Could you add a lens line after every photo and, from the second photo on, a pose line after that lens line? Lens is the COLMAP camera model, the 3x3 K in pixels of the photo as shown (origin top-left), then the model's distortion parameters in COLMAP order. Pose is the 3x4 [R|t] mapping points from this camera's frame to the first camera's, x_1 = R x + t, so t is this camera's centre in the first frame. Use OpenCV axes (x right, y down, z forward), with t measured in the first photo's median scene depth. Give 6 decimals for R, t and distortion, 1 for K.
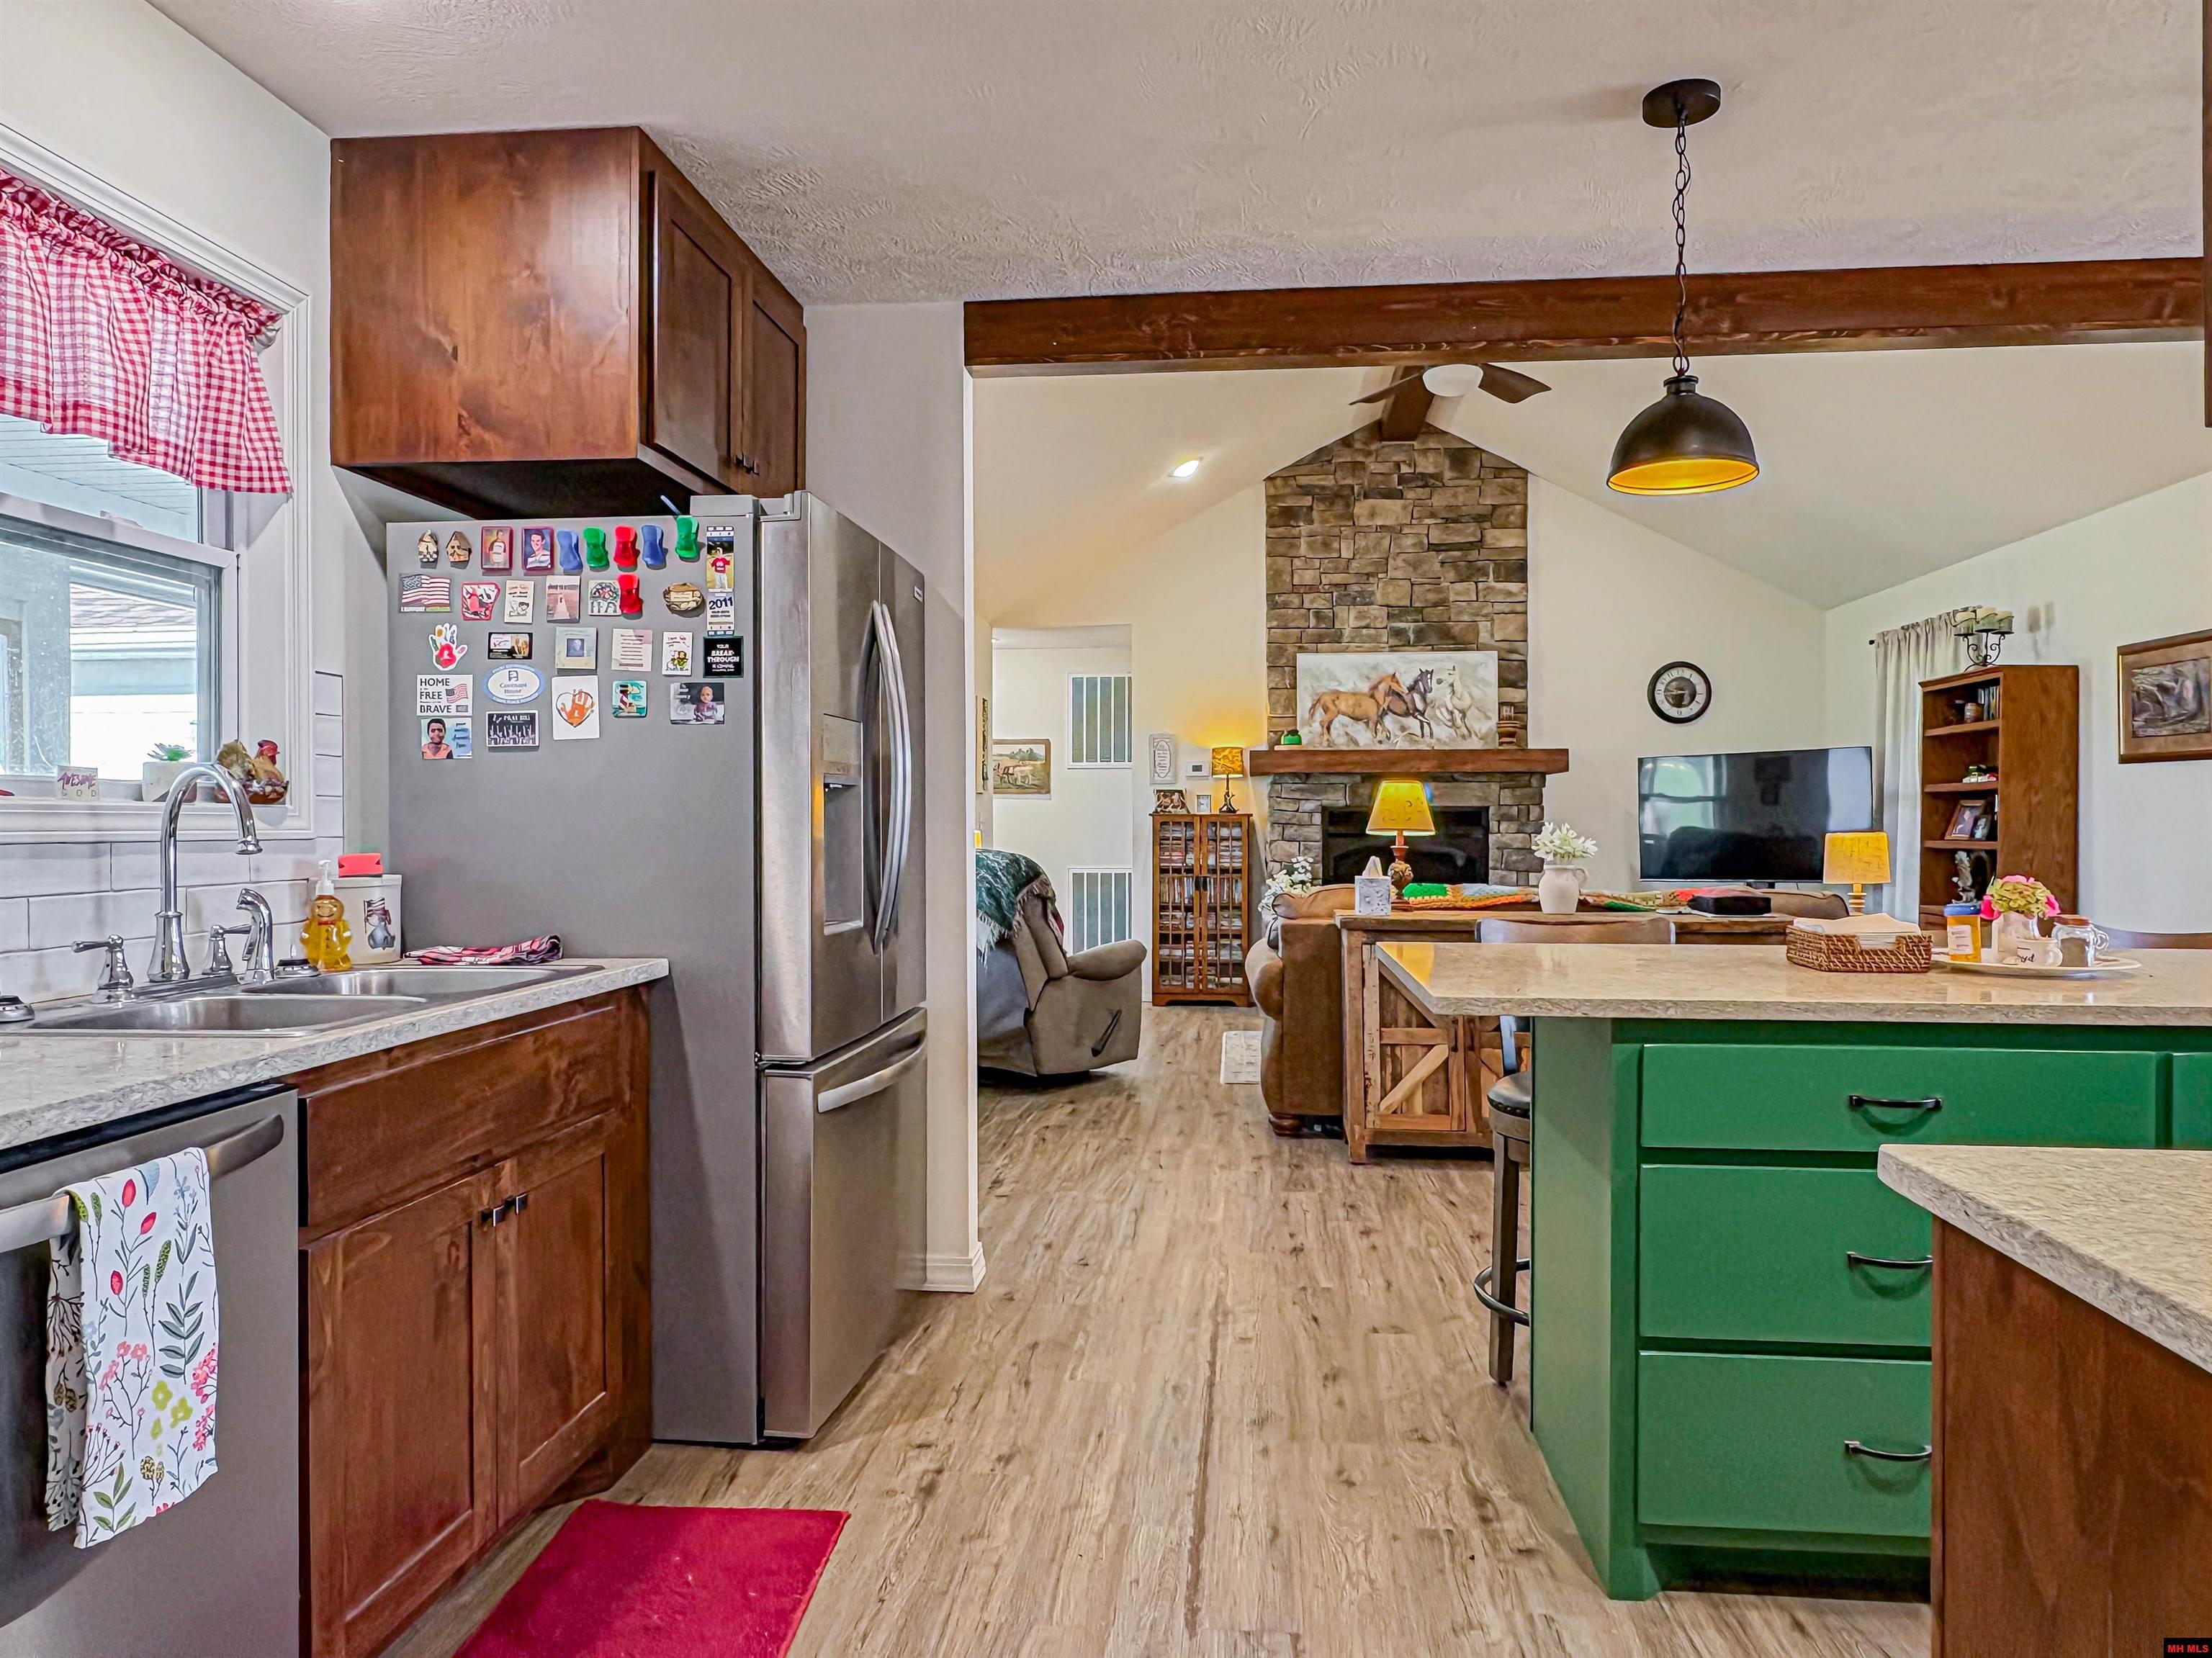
lens RADIAL K [[1438.7, 0, 1113.1], [0, 1438.7, 832.4], [0, 0, 1]] dist [-0.004968, -0.000191]
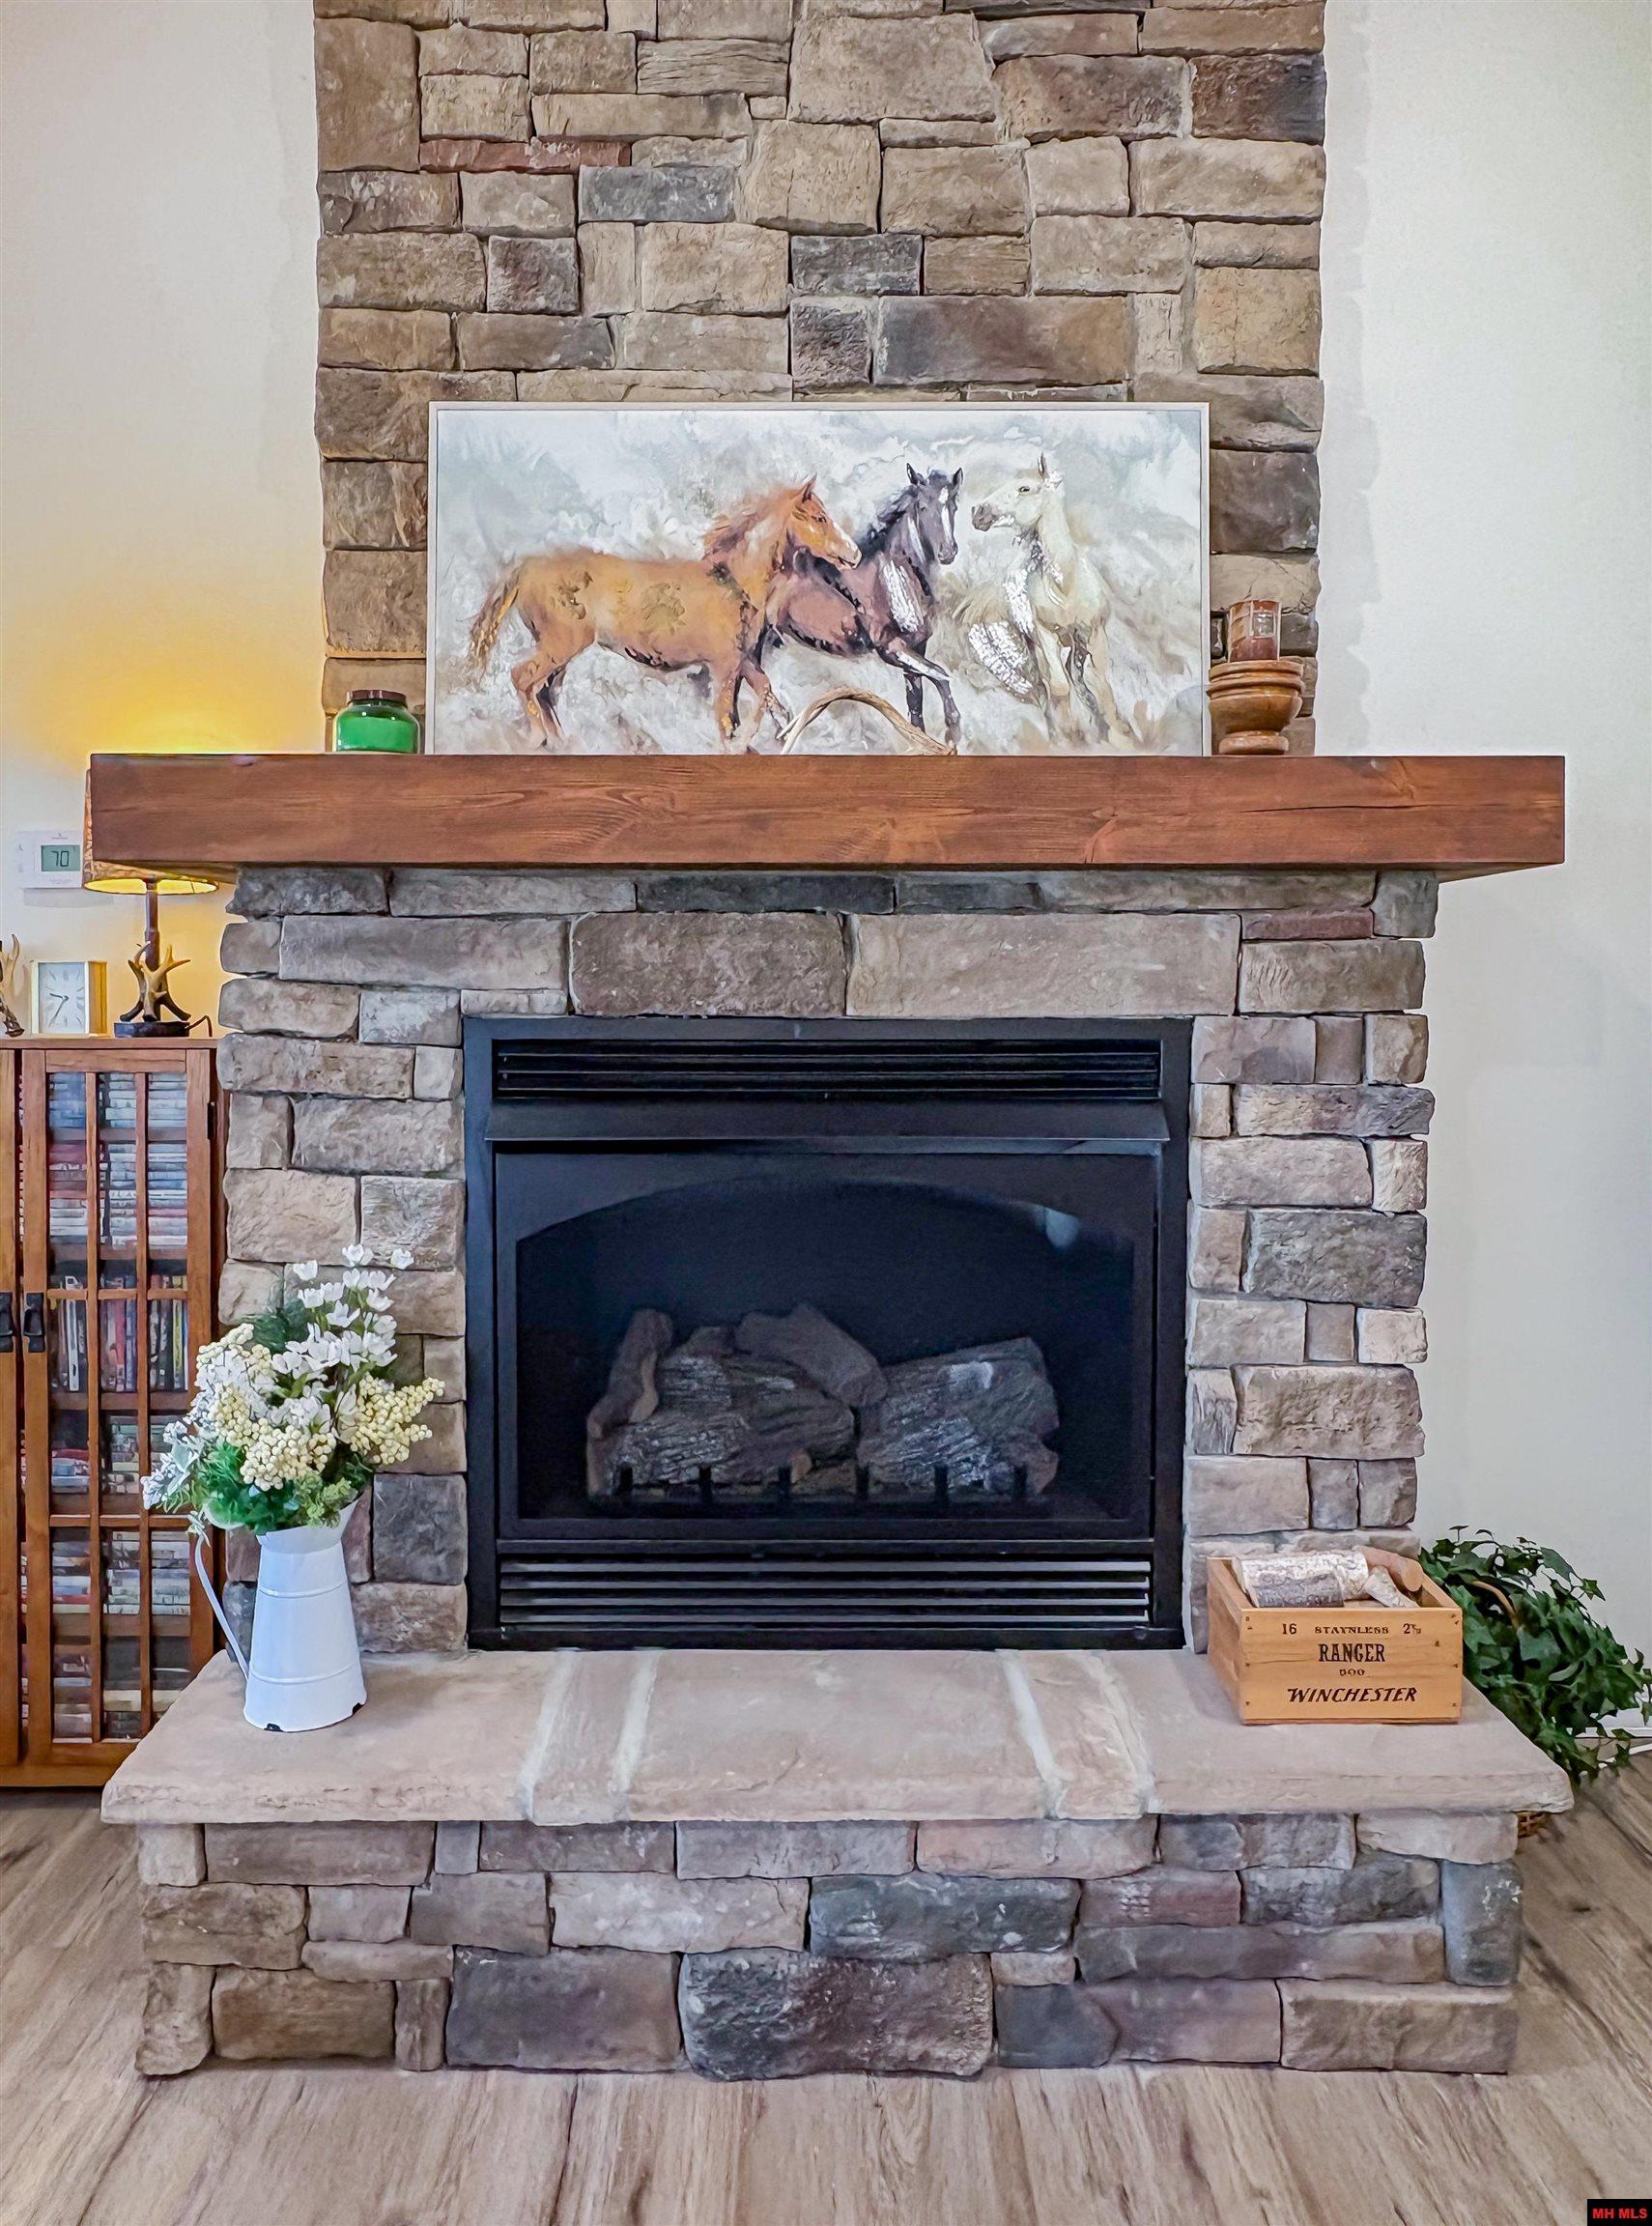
lens RADIAL K [[1668.5, 0, 816.9], [0, 1668.5, 1104.7], [0, 0, 1]] dist [-0.007871, -0.000619]
pose [[0.993168, -0.004659, 0.116603, 0.162600], [-0.001621, 0.998556, 0.053705, -0.017624], [-0.116684, -0.053527, 0.991726, 0.705193]]
